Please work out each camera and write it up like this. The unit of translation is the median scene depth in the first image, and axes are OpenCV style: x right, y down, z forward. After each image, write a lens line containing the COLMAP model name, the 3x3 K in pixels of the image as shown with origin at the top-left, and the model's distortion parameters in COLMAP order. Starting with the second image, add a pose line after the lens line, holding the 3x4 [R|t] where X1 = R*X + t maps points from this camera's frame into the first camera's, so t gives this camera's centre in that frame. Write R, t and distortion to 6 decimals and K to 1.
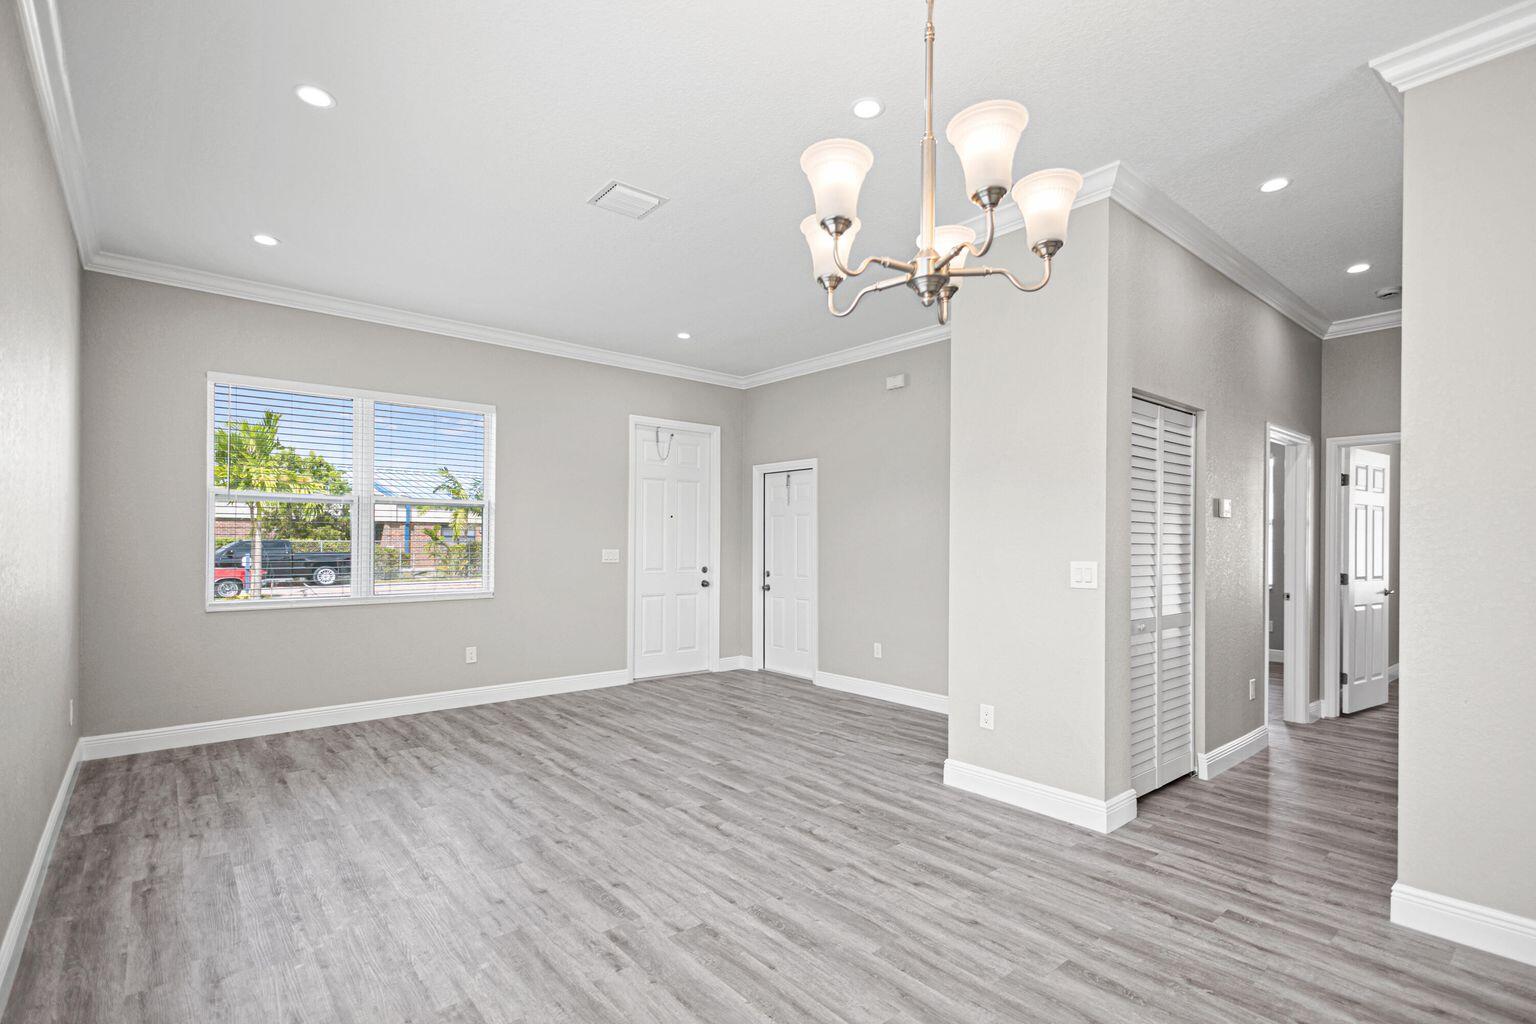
lens RADIAL K [[712.2, 0, 749.6], [0, 712.2, 537.6], [0, 0, 1]] dist [0.001685, -0.000058]
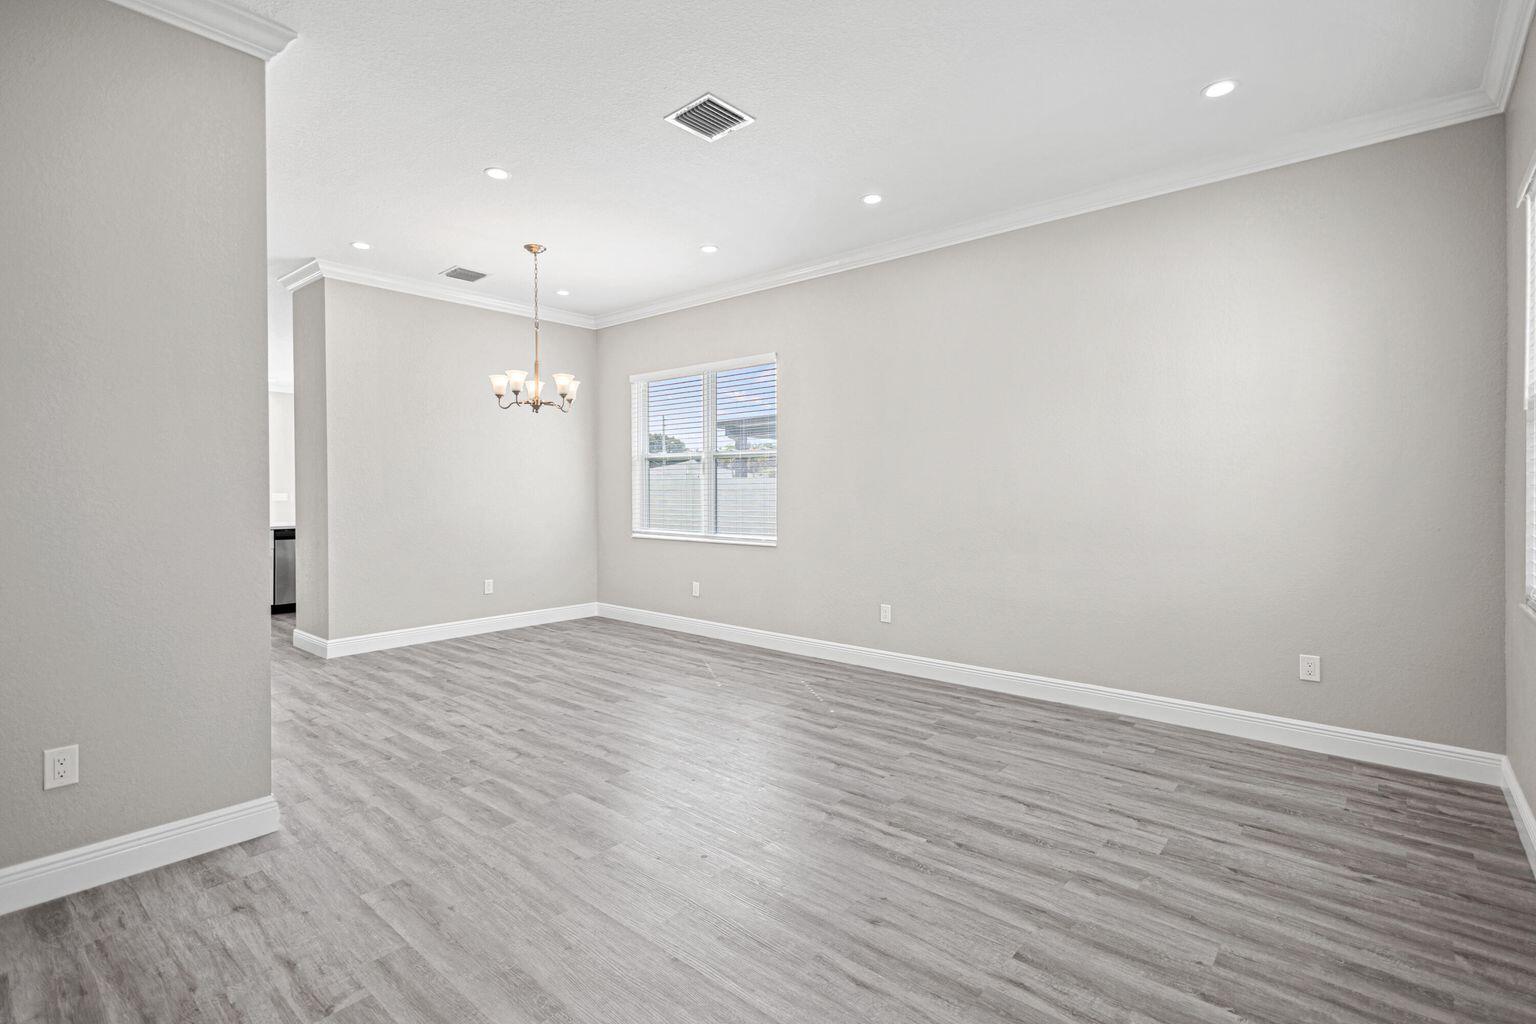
lens RADIAL K [[730.3, 0, 766.1], [0, 730.3, 487.4], [0, 0, 1]] dist [0.000836, -0.000458]
pose [[-0.981999, -0.005597, -0.188804, -0.061356], [-0.003702, 0.999939, -0.010390, 0.018886], [0.188851, -0.009504, -0.981960, 1.921823]]
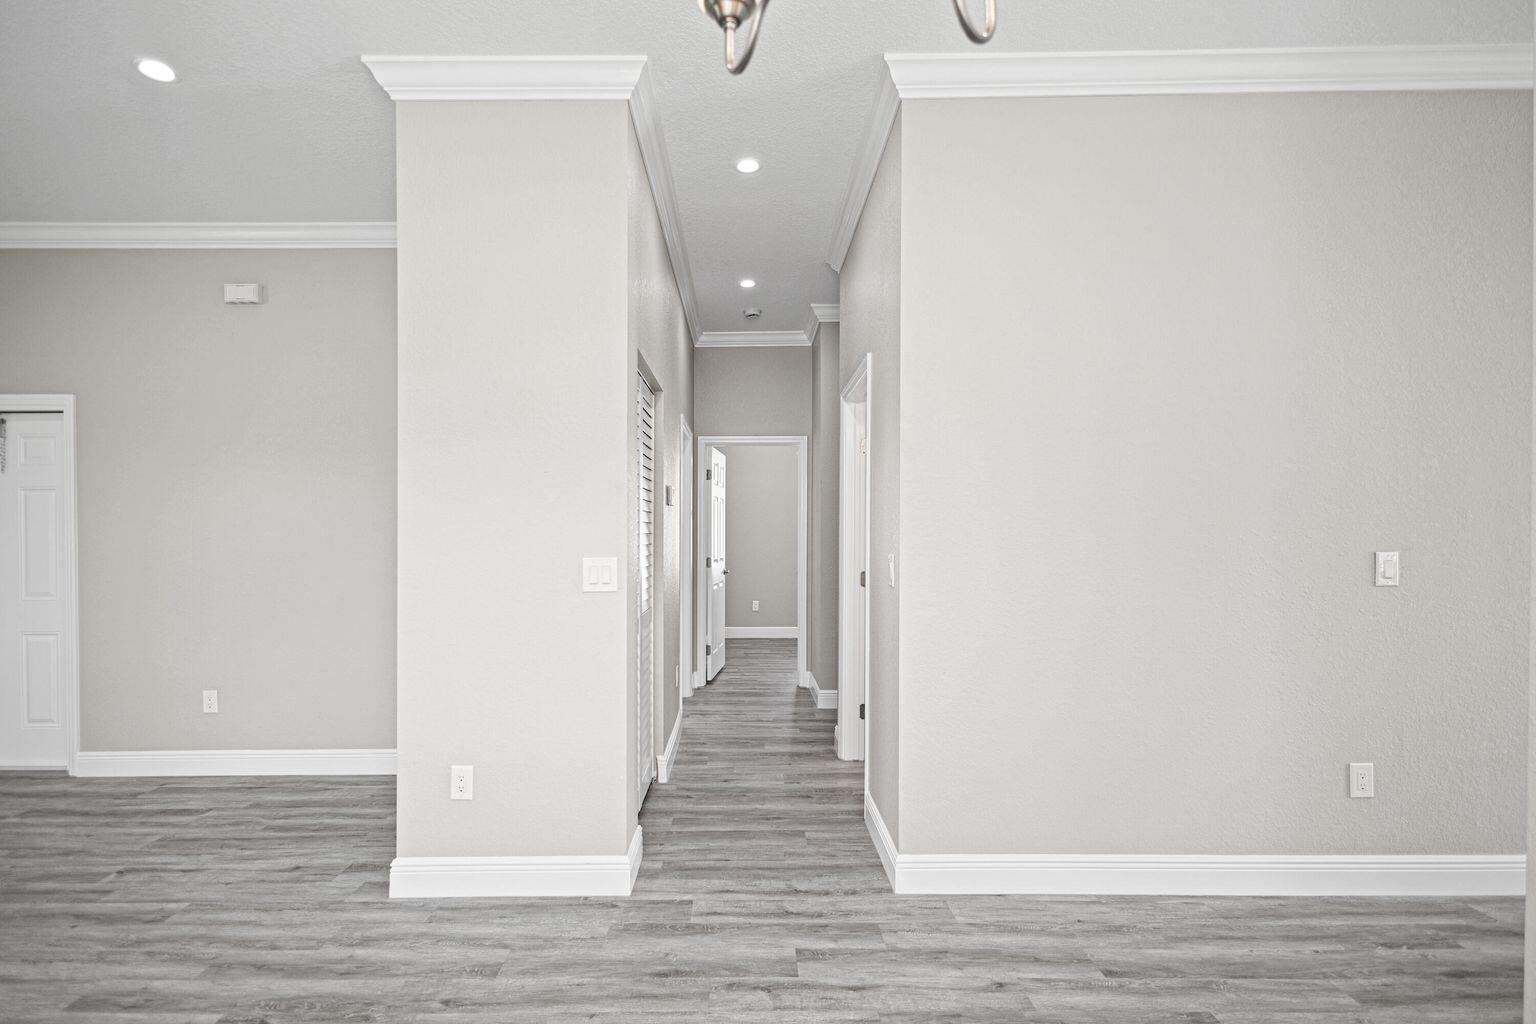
lens RADIAL K [[732.4, 0, 734.2], [0, 732.4, 531.1], [0, 0, 1]] dist [0.022973, -0.011384]
pose [[0.640523, -0.009020, 0.767886, -0.050629], [0.004184, 0.999957, 0.008256, -0.001245], [-0.767928, -0.002075, 0.640533, 0.335836]]
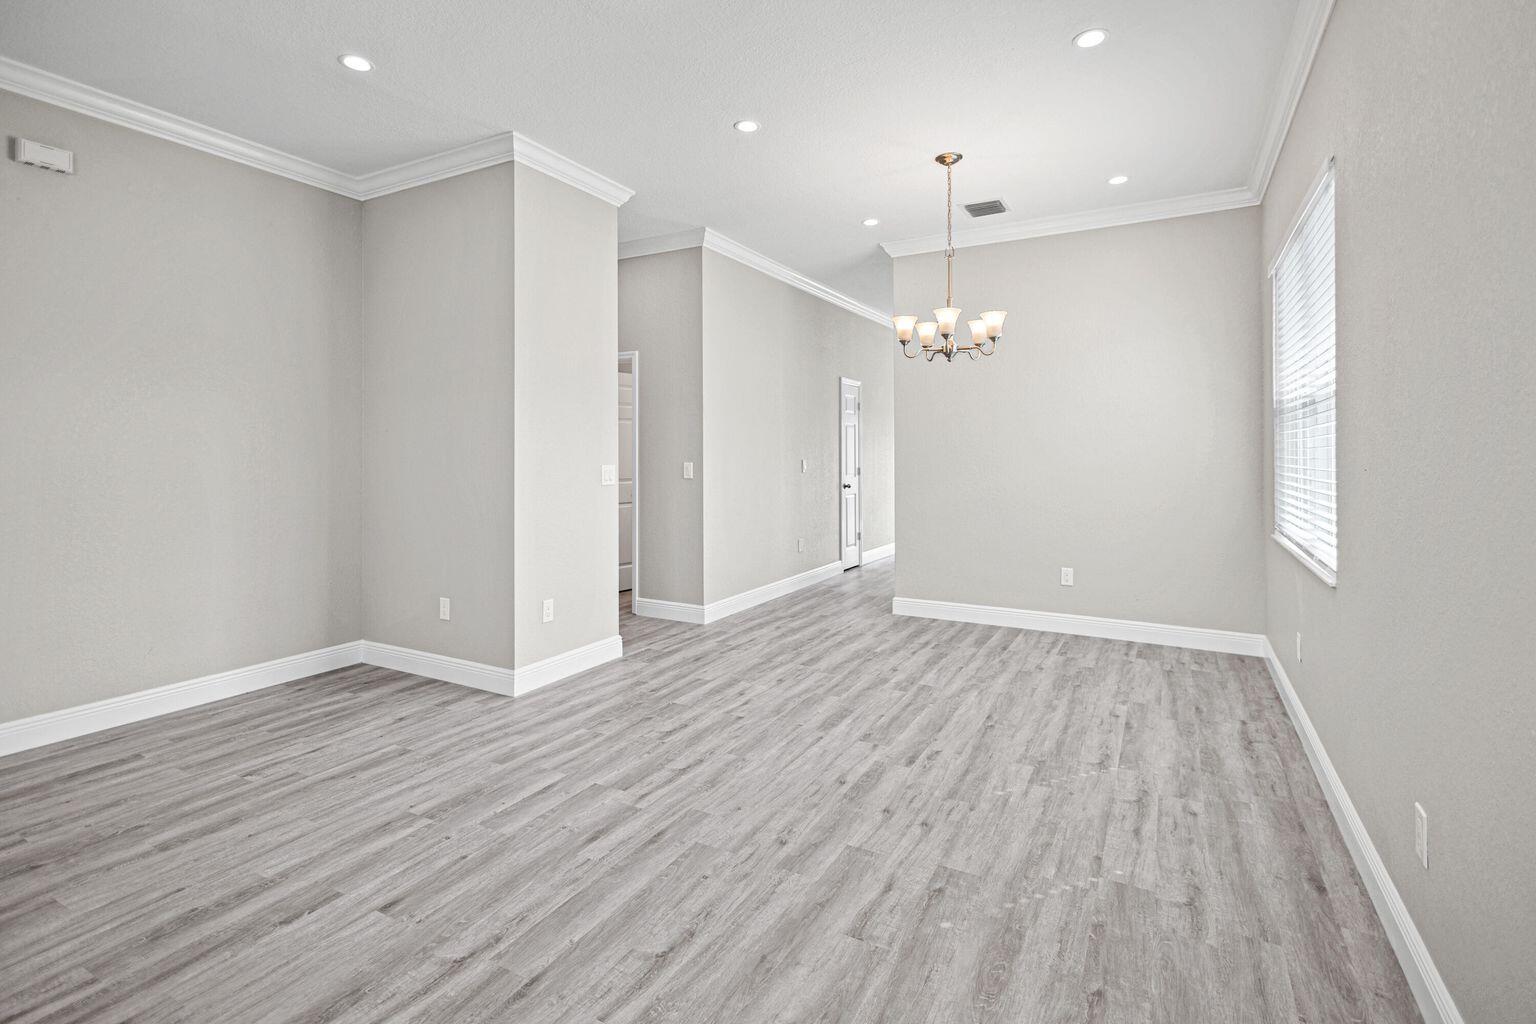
lens RADIAL K [[734.7, 0, 772.0], [0, 734.7, 453.4], [0, 0, 1]] dist [0.005715, 0.000289]
pose [[-0.374608, -0.008774, 0.927142, -0.864218], [-0.008688, 0.999945, 0.005953, -0.002556], [-0.927143, -0.005825, -0.374663, 1.130218]]
